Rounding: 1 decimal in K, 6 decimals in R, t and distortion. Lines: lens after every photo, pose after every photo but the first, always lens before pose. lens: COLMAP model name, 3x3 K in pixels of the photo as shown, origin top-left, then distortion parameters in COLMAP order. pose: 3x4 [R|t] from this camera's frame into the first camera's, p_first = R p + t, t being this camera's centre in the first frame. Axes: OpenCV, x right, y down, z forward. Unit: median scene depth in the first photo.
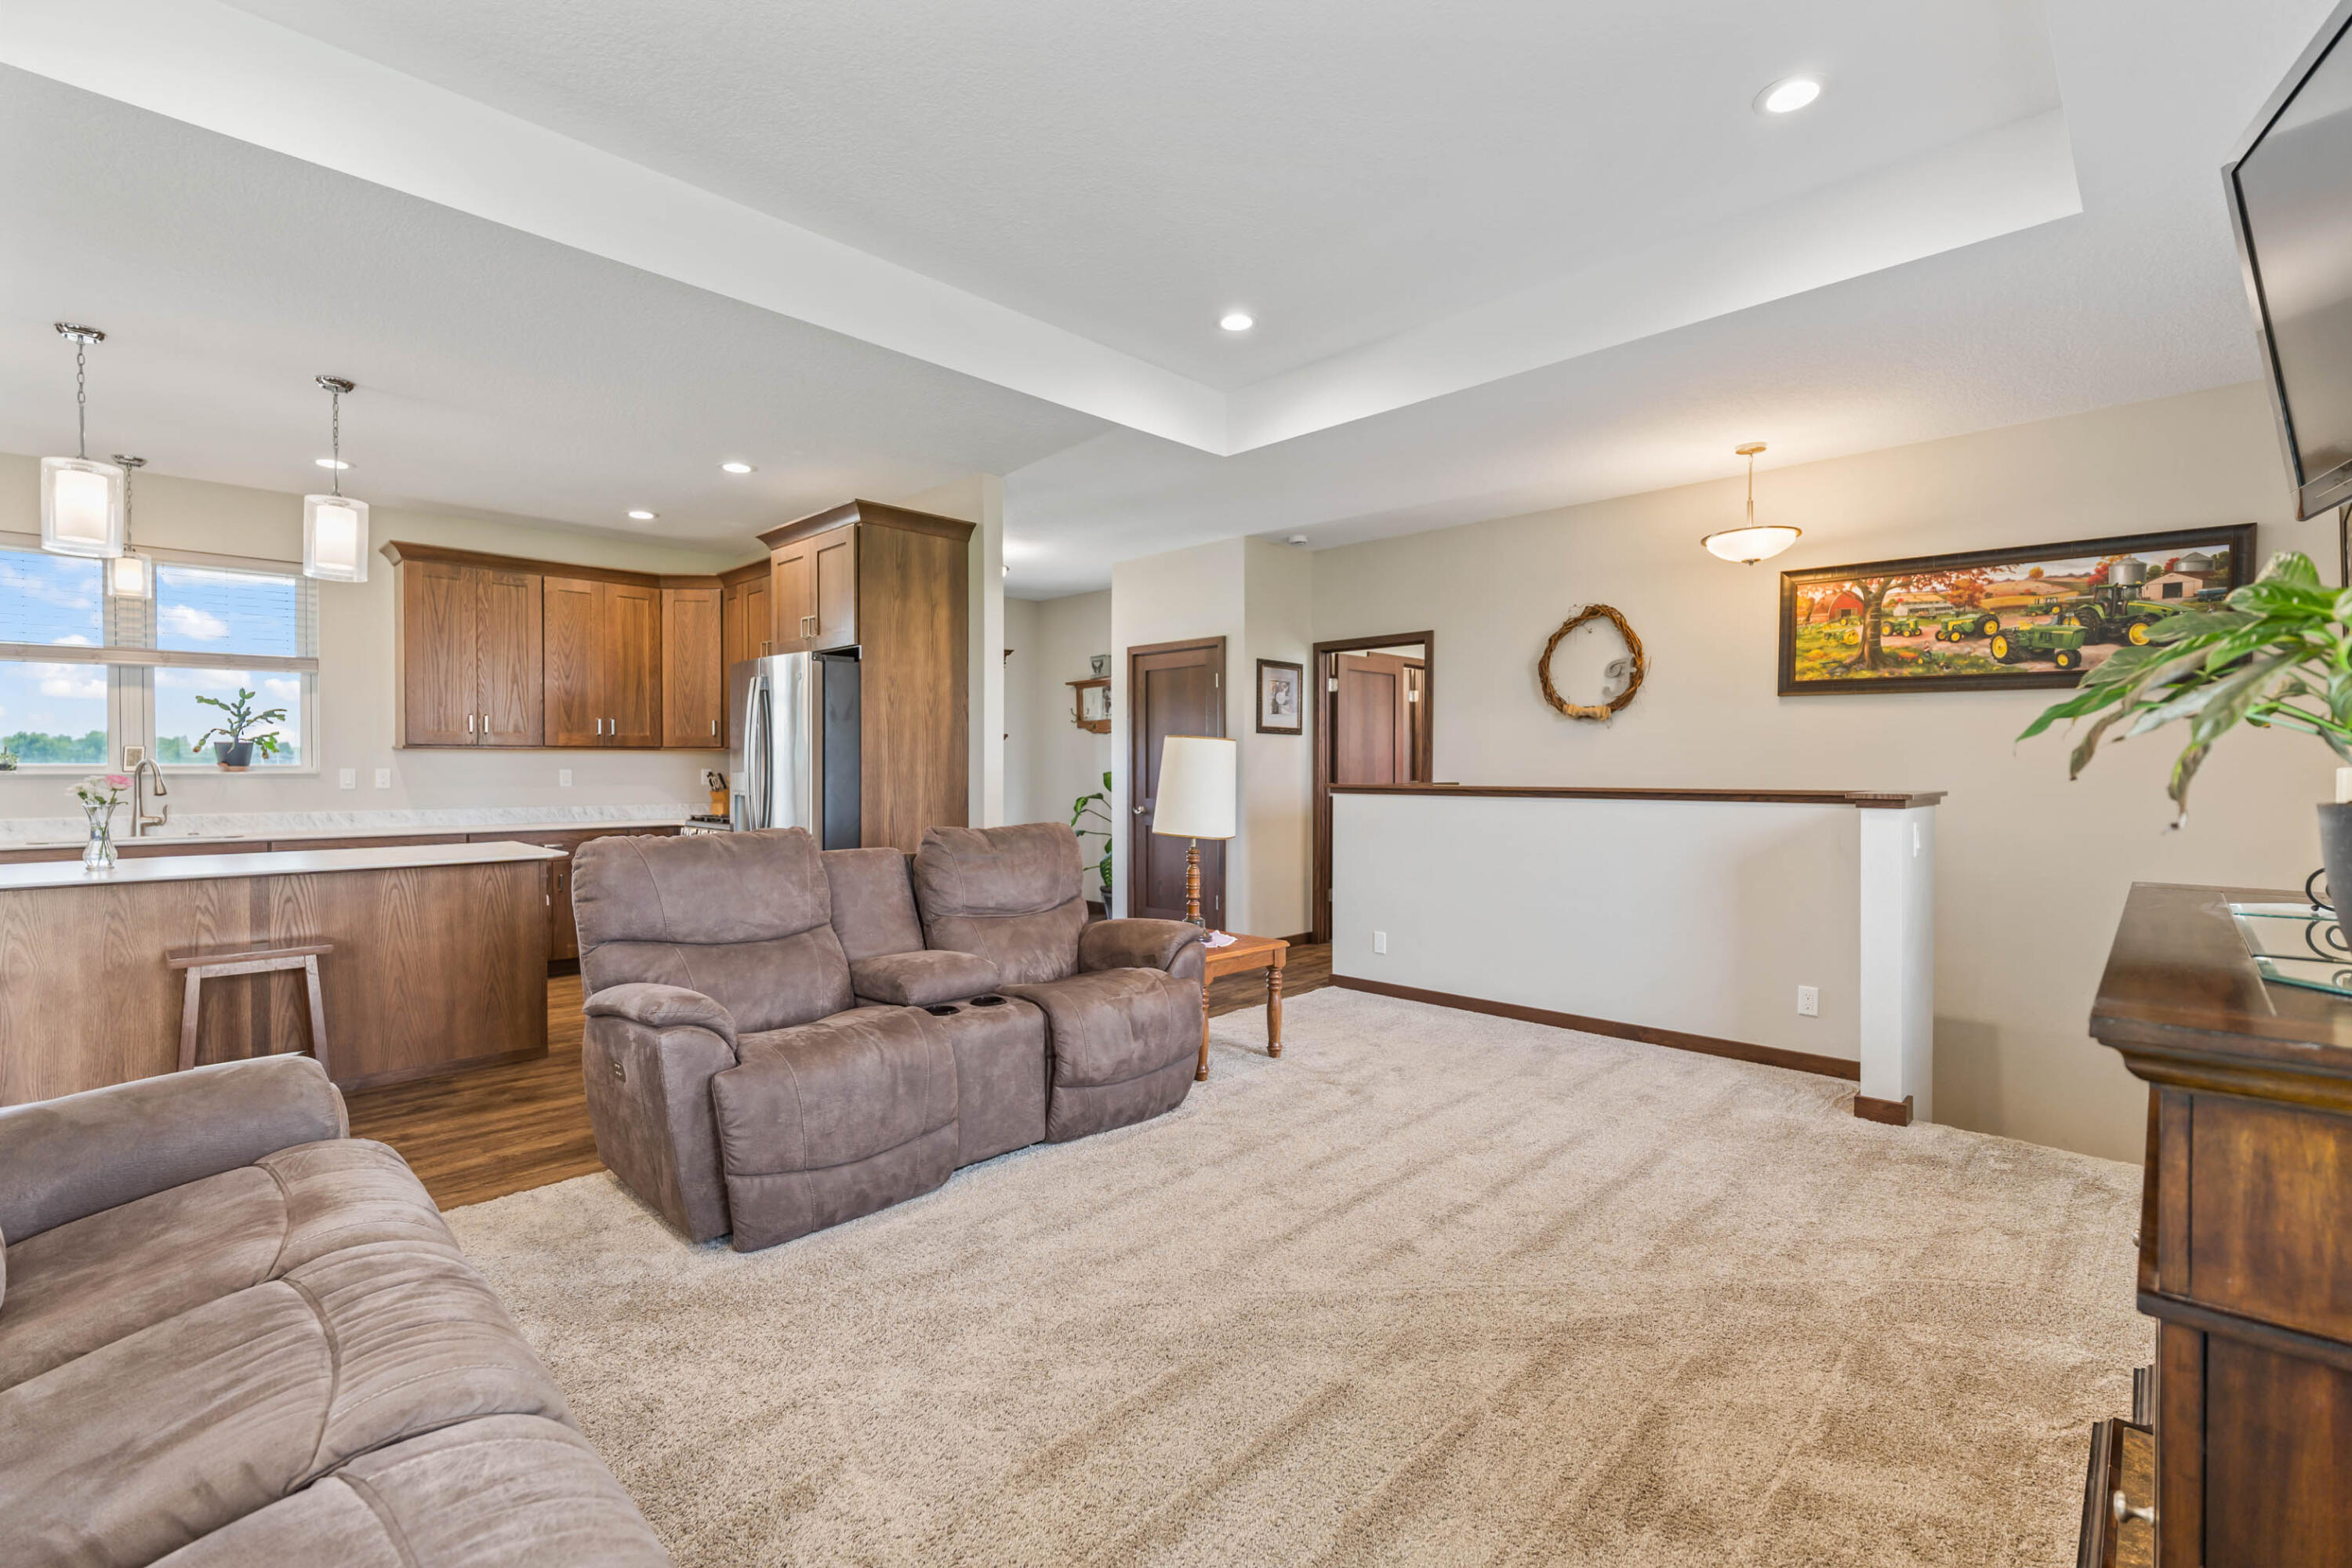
lens RADIAL K [[1035.9, 0, 1179.3], [0, 1035.9, 785.8], [0, 0, 1]] dist [-0.004936, 0.001192]
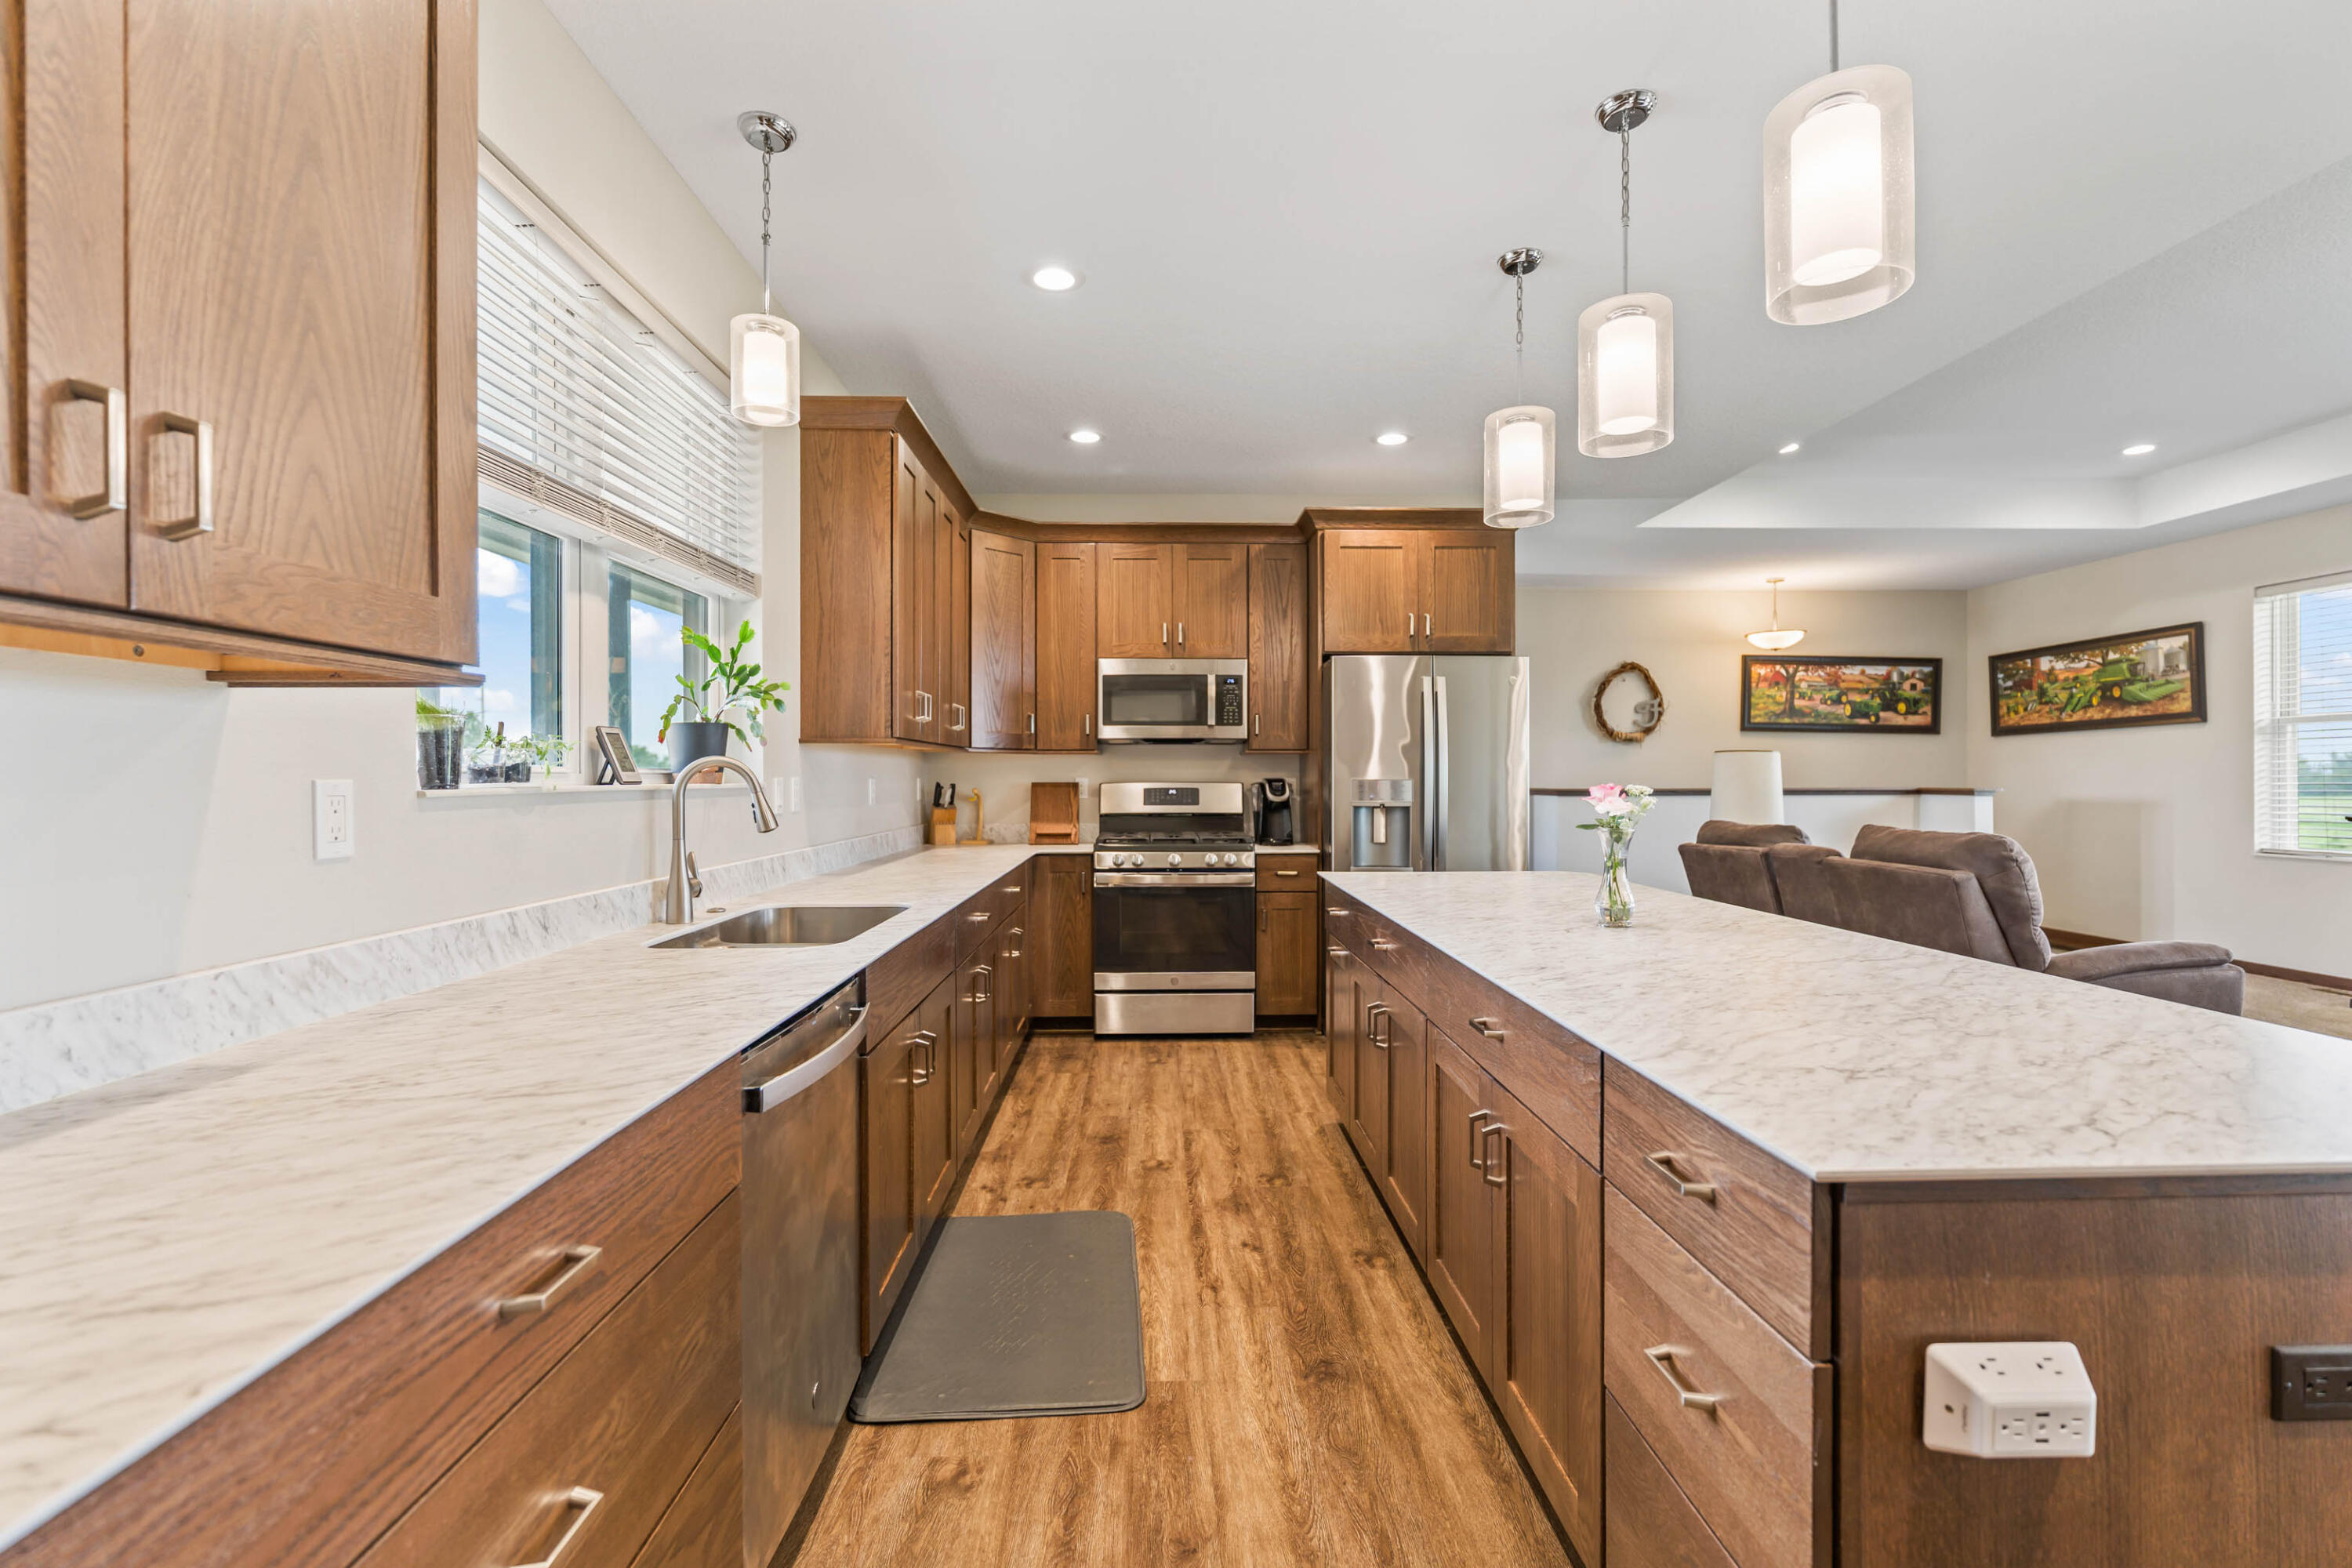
lens RADIAL K [[1035.9, 0, 1183.5], [0, 1035.9, 774.8], [0, 0, 1]] dist [-0.004936, 0.001192]
pose [[0.690643, 0.001440, 0.723194, -1.157059], [0.015356, 0.999743, -0.016656, -0.004919], [-0.723033, 0.022609, 0.690444, 0.503137]]
